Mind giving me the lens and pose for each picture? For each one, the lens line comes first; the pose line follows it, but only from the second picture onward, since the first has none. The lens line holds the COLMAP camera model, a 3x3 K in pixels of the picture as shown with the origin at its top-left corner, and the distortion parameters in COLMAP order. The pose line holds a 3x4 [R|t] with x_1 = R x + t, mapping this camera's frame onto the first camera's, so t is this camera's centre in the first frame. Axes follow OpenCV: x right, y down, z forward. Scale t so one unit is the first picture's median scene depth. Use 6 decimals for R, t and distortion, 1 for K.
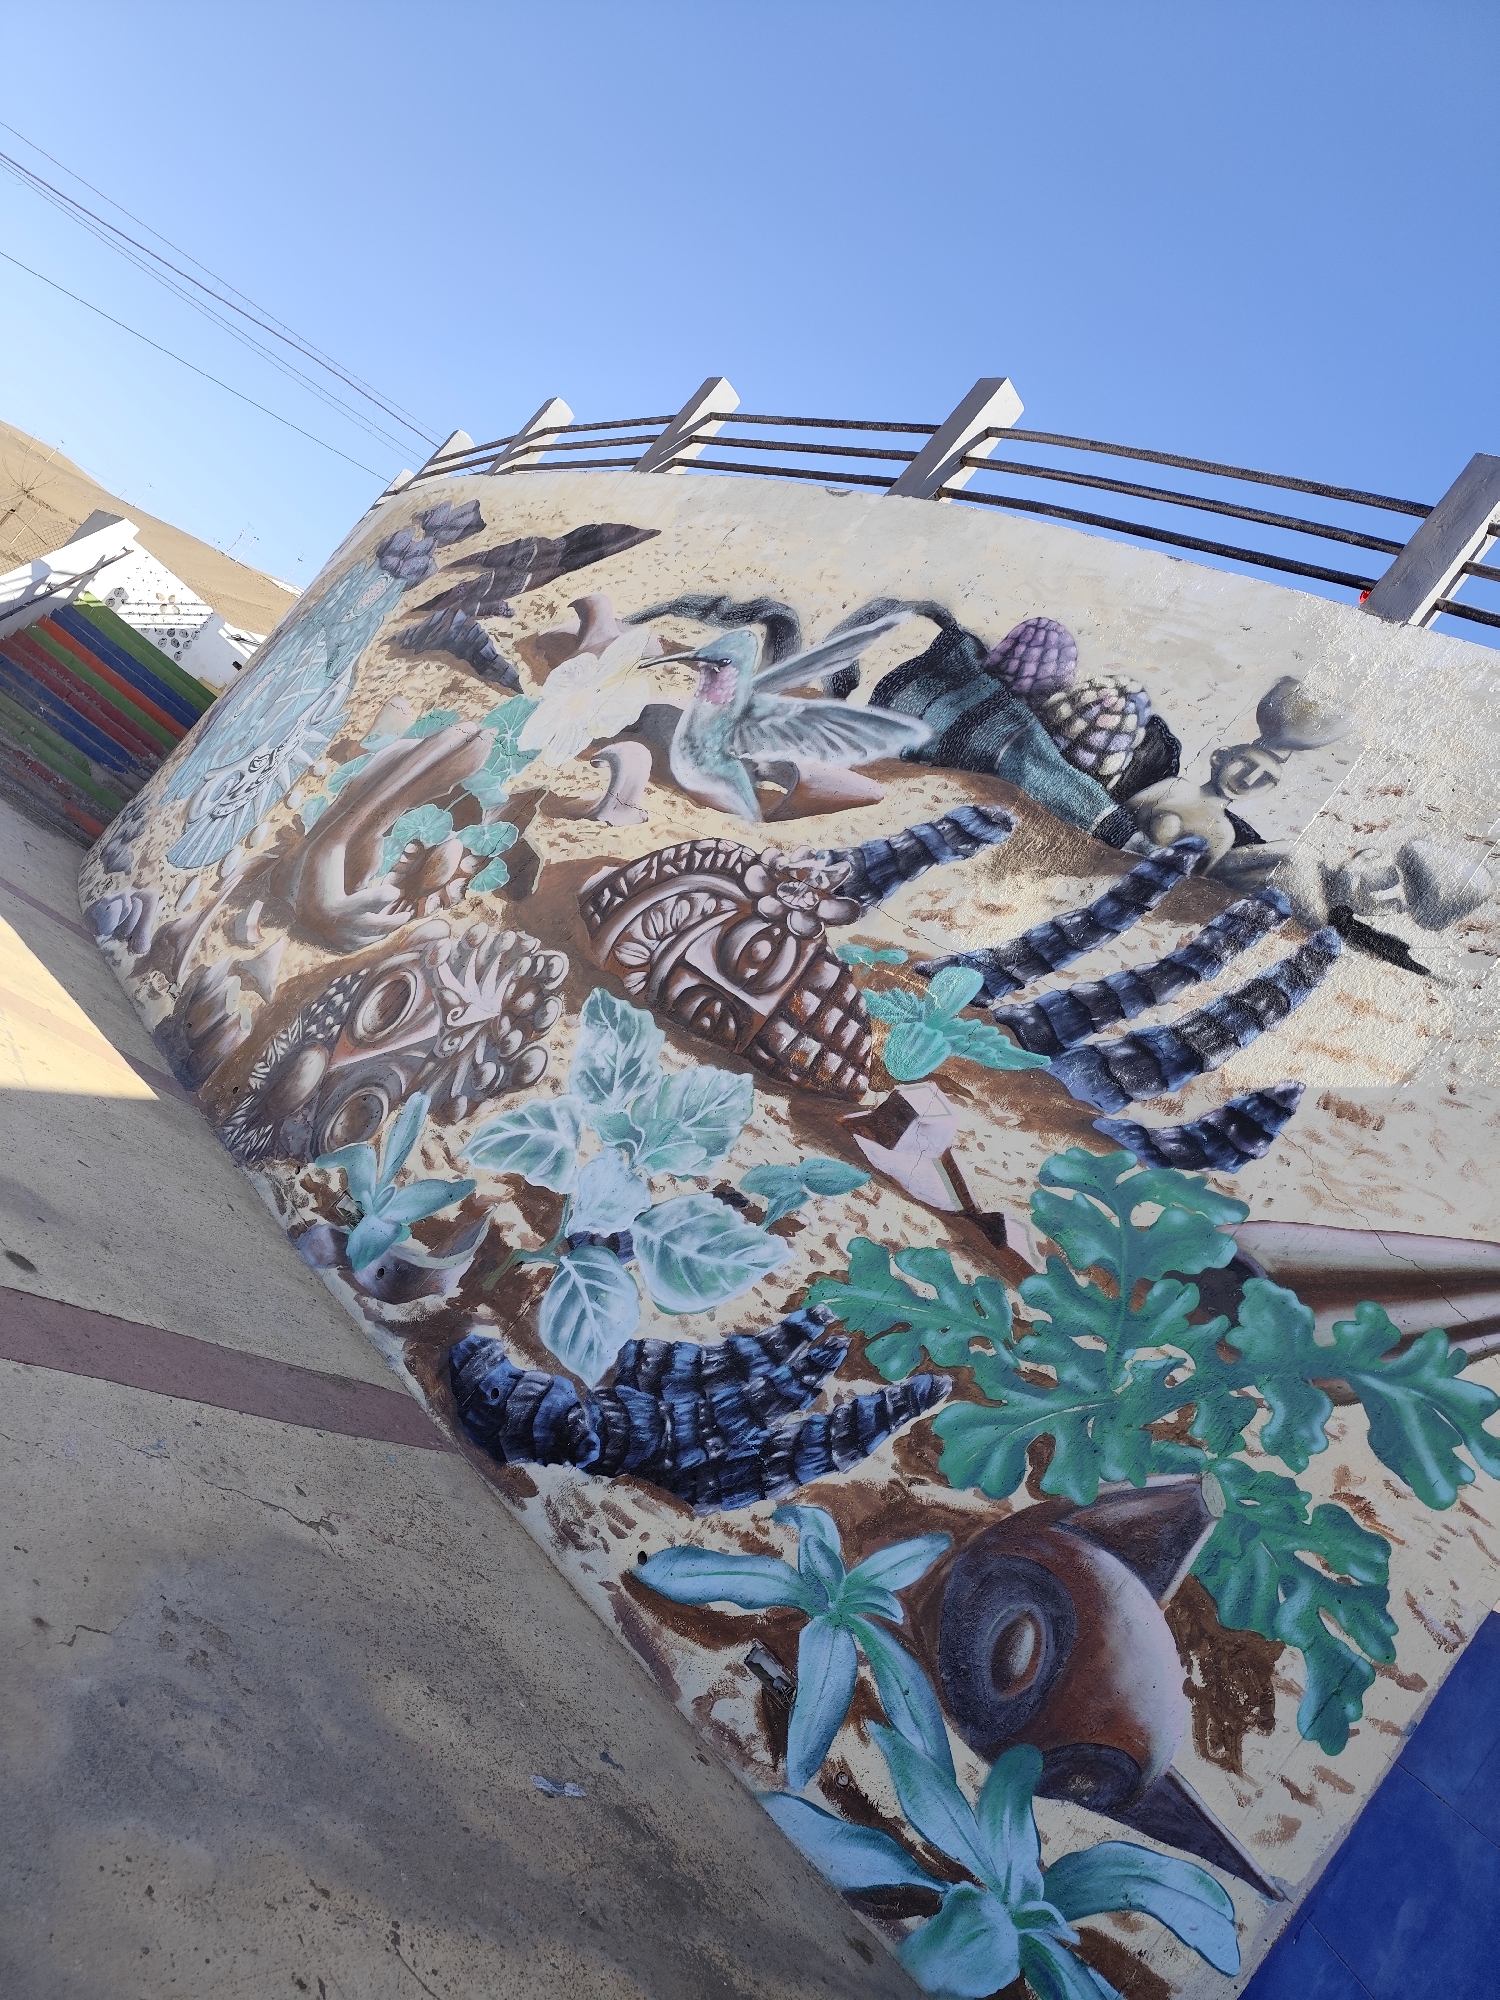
lens RADIAL K [[1375.4, 0, 730.5], [0, 1375.4, 1027.7], [0, 0, 1]] dist [0.041655, -0.042008]
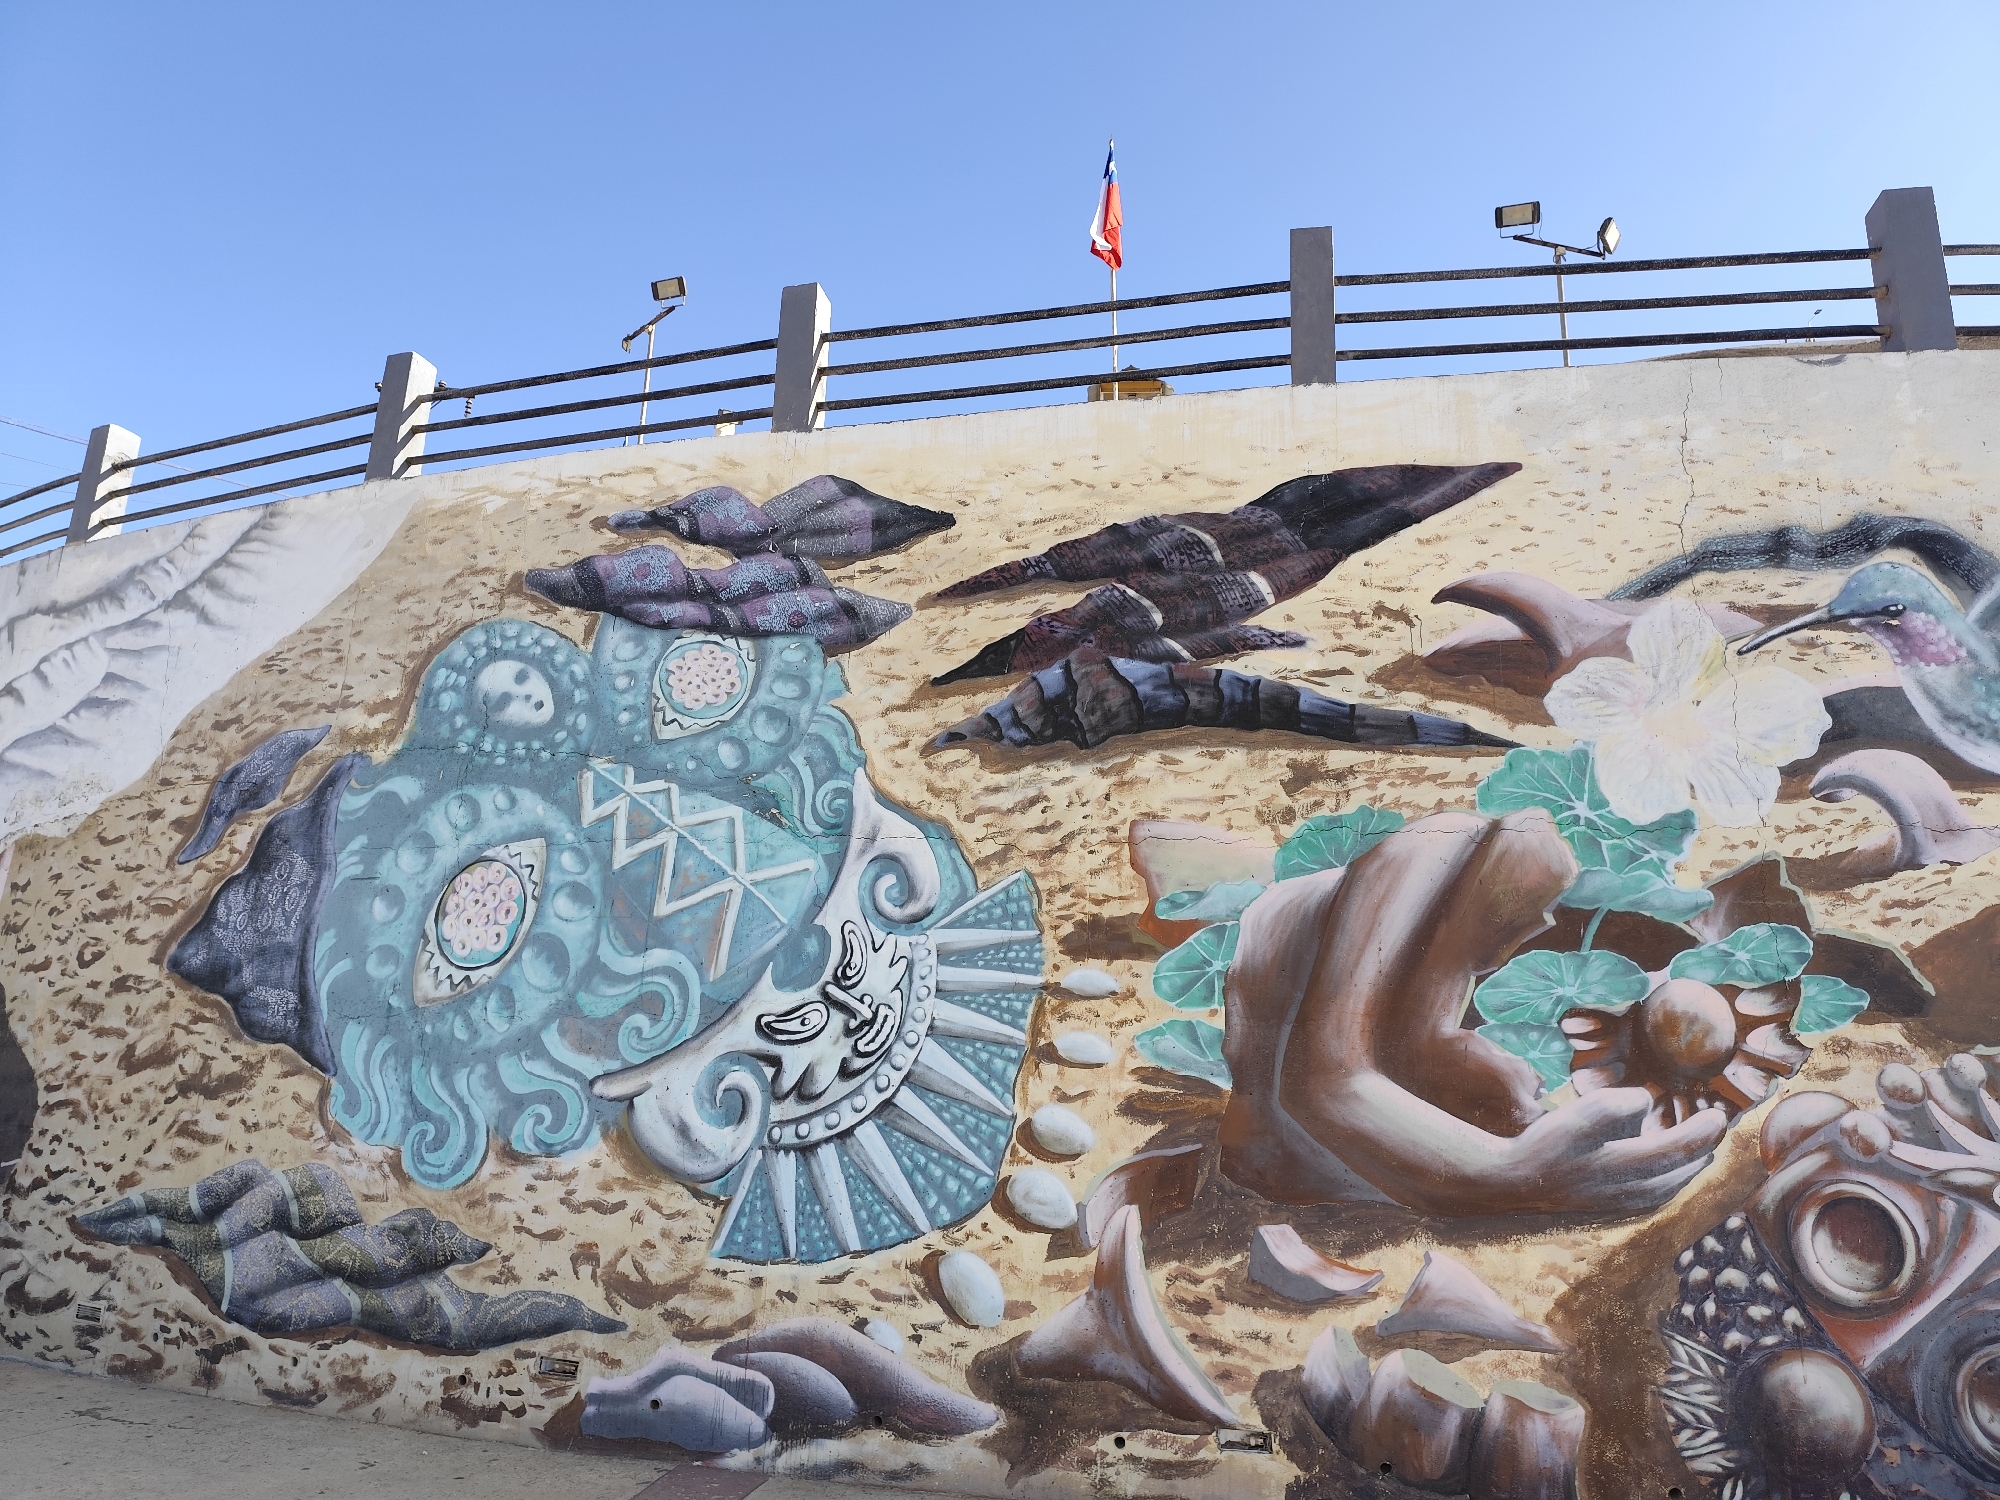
lens RADIAL K [[1375.4, 0, 1003.6], [0, 1375.4, 799.0], [0, 0, 1]] dist [0.041655, -0.042008]
pose [[0.663684, -0.461161, 0.588943, -0.797916], [0.396142, 0.884560, 0.246223, -0.527039], [-0.634504, 0.069890, 0.769753, 0.671882]]
